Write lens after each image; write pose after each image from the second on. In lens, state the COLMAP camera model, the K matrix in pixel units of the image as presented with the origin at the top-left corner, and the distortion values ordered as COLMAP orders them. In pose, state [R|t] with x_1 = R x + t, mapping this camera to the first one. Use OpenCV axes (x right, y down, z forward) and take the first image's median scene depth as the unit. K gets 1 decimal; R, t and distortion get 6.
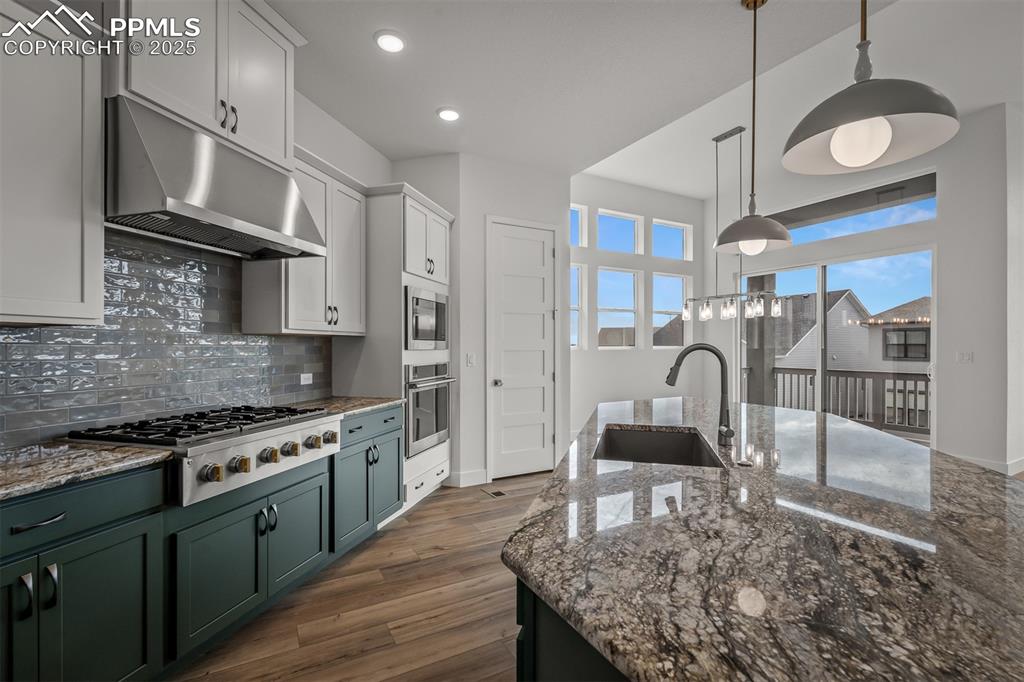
lens RADIAL K [[454.3, 0, 508.6], [0, 454.3, 346.1], [0, 0, 1]] dist [-0.001840, -0.000355]
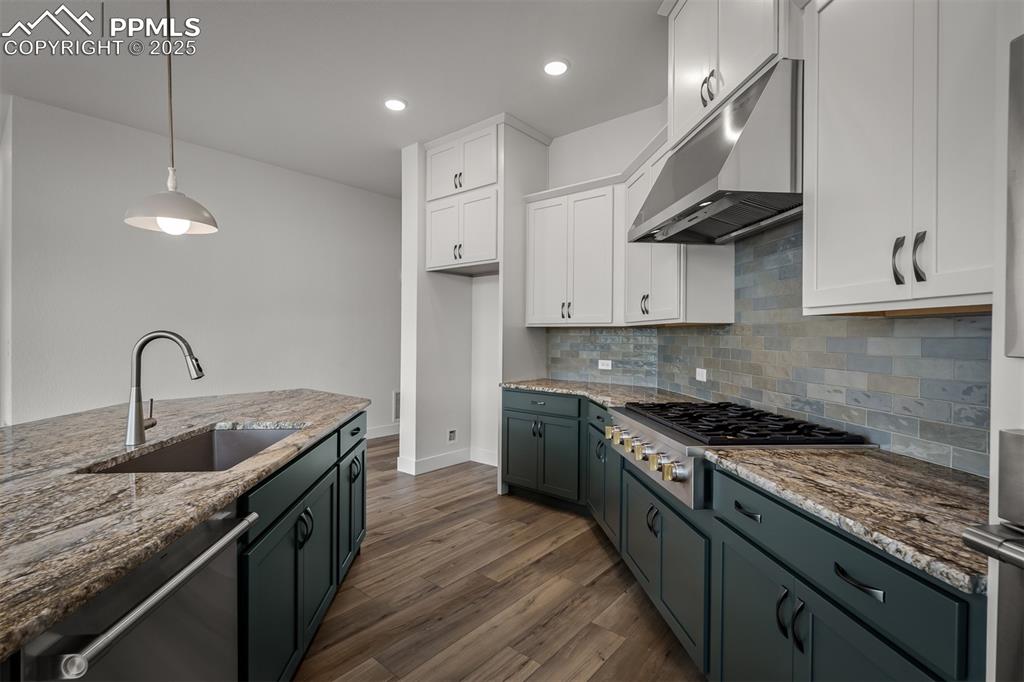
lens RADIAL K [[473.0, 0, 512.0], [0, 473.0, 341.0], [0, 0, 1]] dist [-0.000397, -0.000143]
pose [[-0.931982, -0.003222, -0.362490, 0.067778], [-0.007550, 0.999916, 0.010525, 0.000474], [0.362426, 0.012546, -0.931928, 1.199740]]
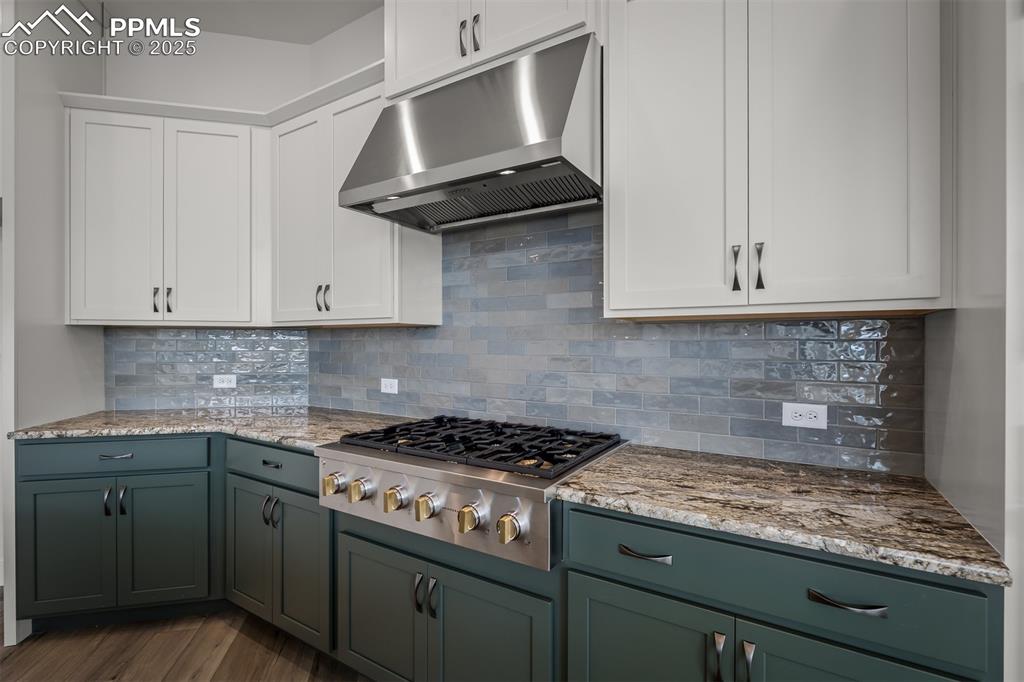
lens RADIAL K [[462.3, 0, 510.2], [0, 462.3, 344.2], [0, 0, 1]] dist [-0.001202, -0.000090]
pose [[-0.268264, 0.004931, -0.963333, 0.068531], [-0.001418, 0.999984, 0.005513, 0.000408], [0.963344, 0.002845, -0.268253, 0.868467]]
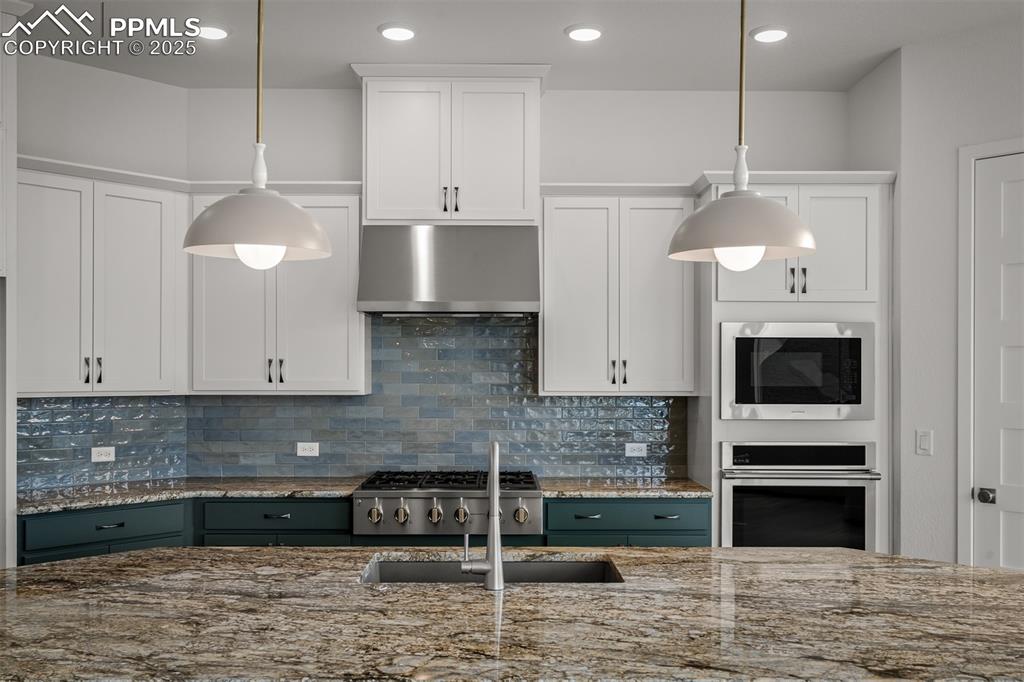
lens RADIAL K [[915.7, 0, 511.1], [0, 915.7, 367.7], [0, 0, 1]] dist [0.008762, -0.000857]
pose [[0.288433, 0.000080, -0.957500, 1.035134], [-0.003035, 0.999995, -0.000830, -0.069497], [0.957495, 0.003146, 0.288431, 0.347225]]
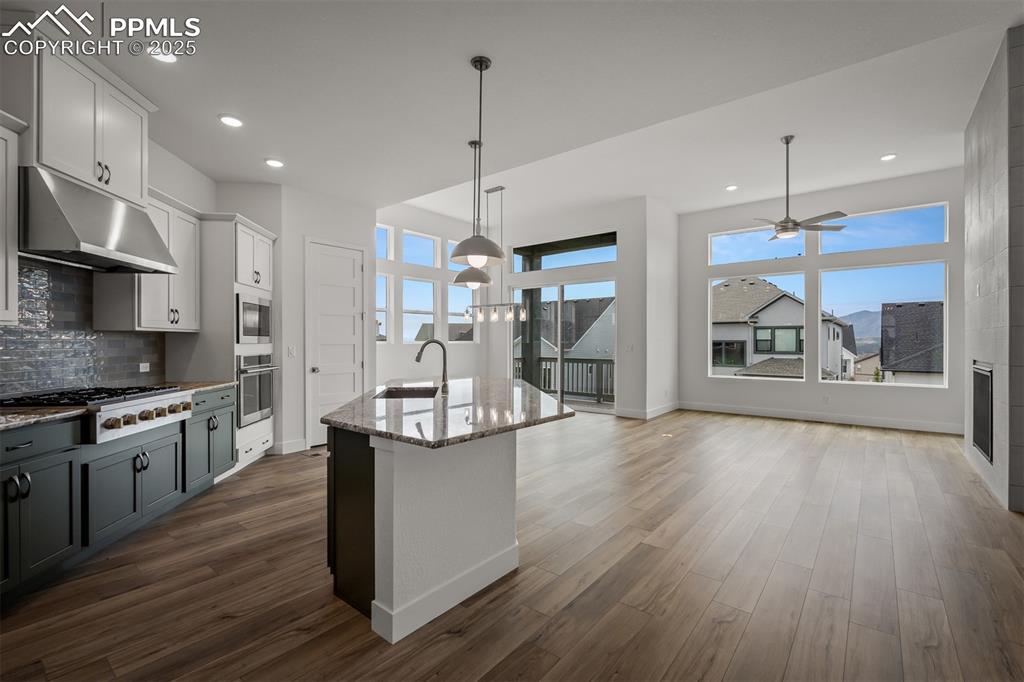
lens RADIAL K [[449.2, 0, 509.2], [0, 449.2, 345.2], [0, 0, 1]] dist [-0.000824, -0.000245]
pose [[0.925161, -0.001314, 0.379574, 0.001734], [-0.001929, 0.999965, 0.008164, 0.001070], [-0.379571, -0.008285, 0.925125, -0.494492]]
